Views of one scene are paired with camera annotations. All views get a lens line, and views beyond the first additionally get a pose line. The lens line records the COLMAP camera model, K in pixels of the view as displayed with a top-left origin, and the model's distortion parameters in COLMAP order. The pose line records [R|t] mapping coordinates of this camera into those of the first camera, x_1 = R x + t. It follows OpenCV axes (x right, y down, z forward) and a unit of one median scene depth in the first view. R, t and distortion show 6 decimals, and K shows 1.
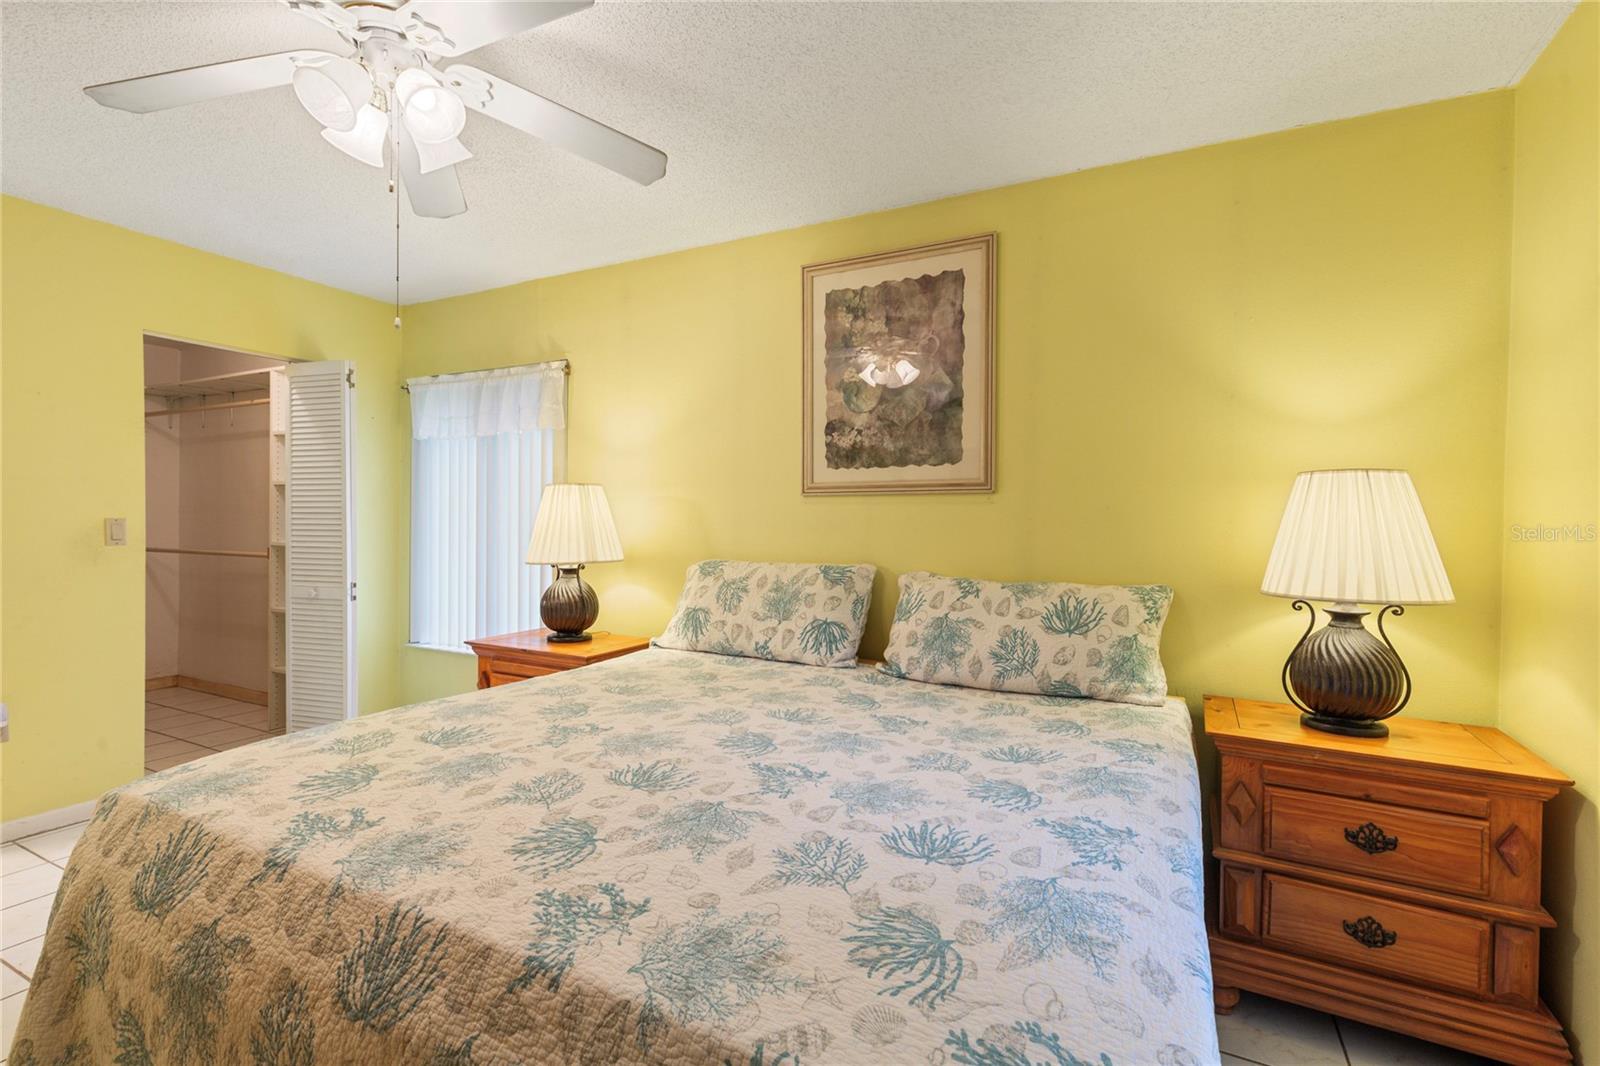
lens RADIAL K [[731.4, 0, 799.1], [0, 731.4, 531.3], [0, 0, 1]] dist [0.015550, -0.001606]
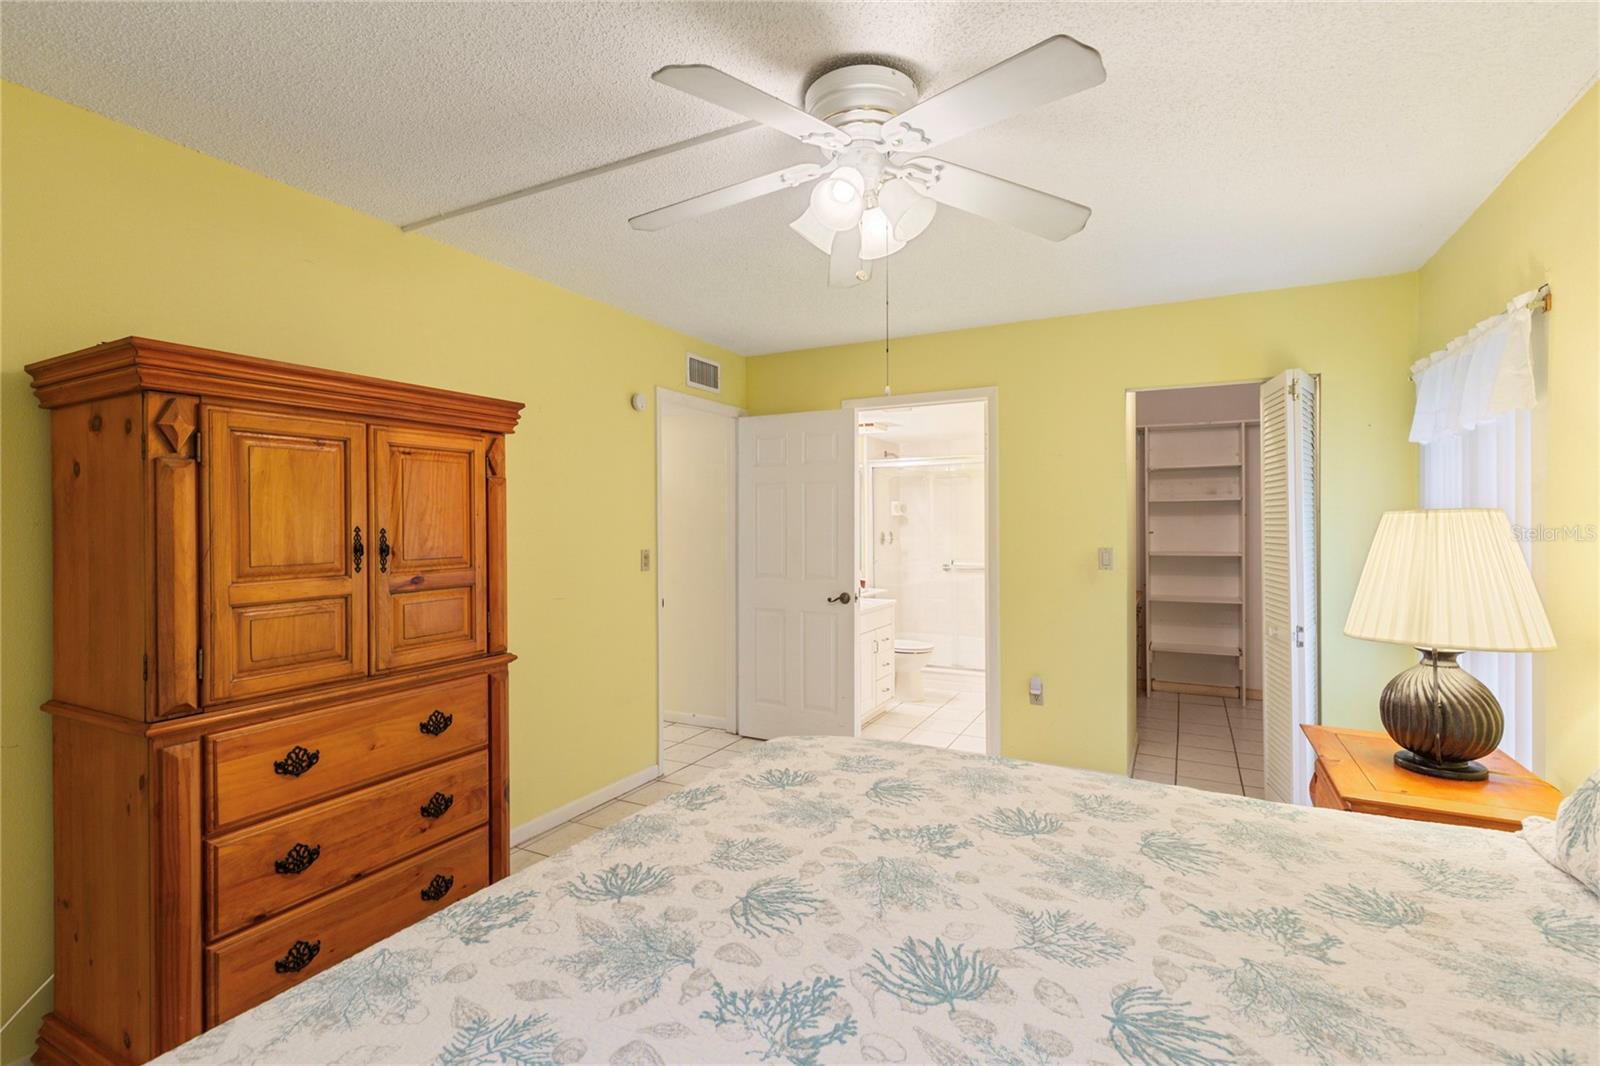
lens RADIAL K [[731.4, 0, 784.3], [0, 731.4, 509.5], [0, 0, 1]] dist [0.015550, -0.001606]
pose [[-0.014591, -0.026894, -0.999532, 0.342784], [-0.010634, 0.999586, -0.026741, -0.047624], [0.999837, 0.010239, -0.014871, 0.543455]]
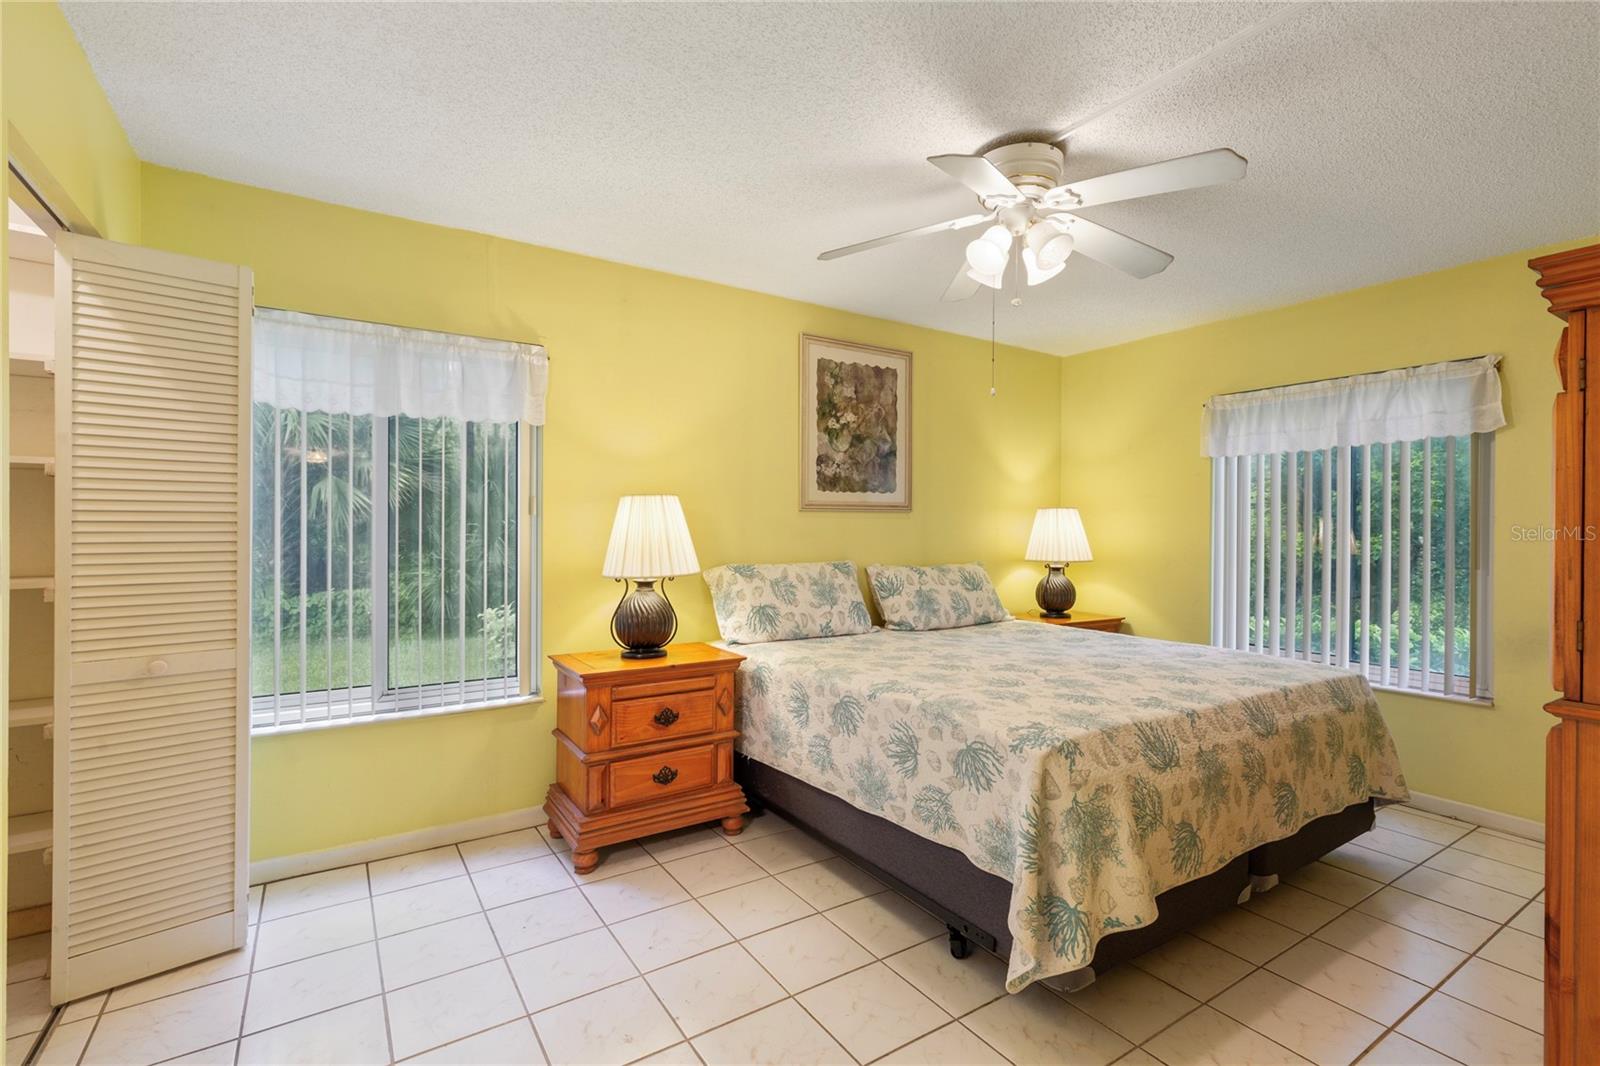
lens RADIAL K [[731.4, 0, 824.4], [0, 731.4, 528.3], [0, 0, 1]] dist [0.015550, -0.001606]
pose [[0.476298, -0.016478, 0.879130, -1.202393], [-0.001103, 0.999812, 0.019337, -0.045256], [-0.879283, -0.010180, 0.476190, 0.375428]]
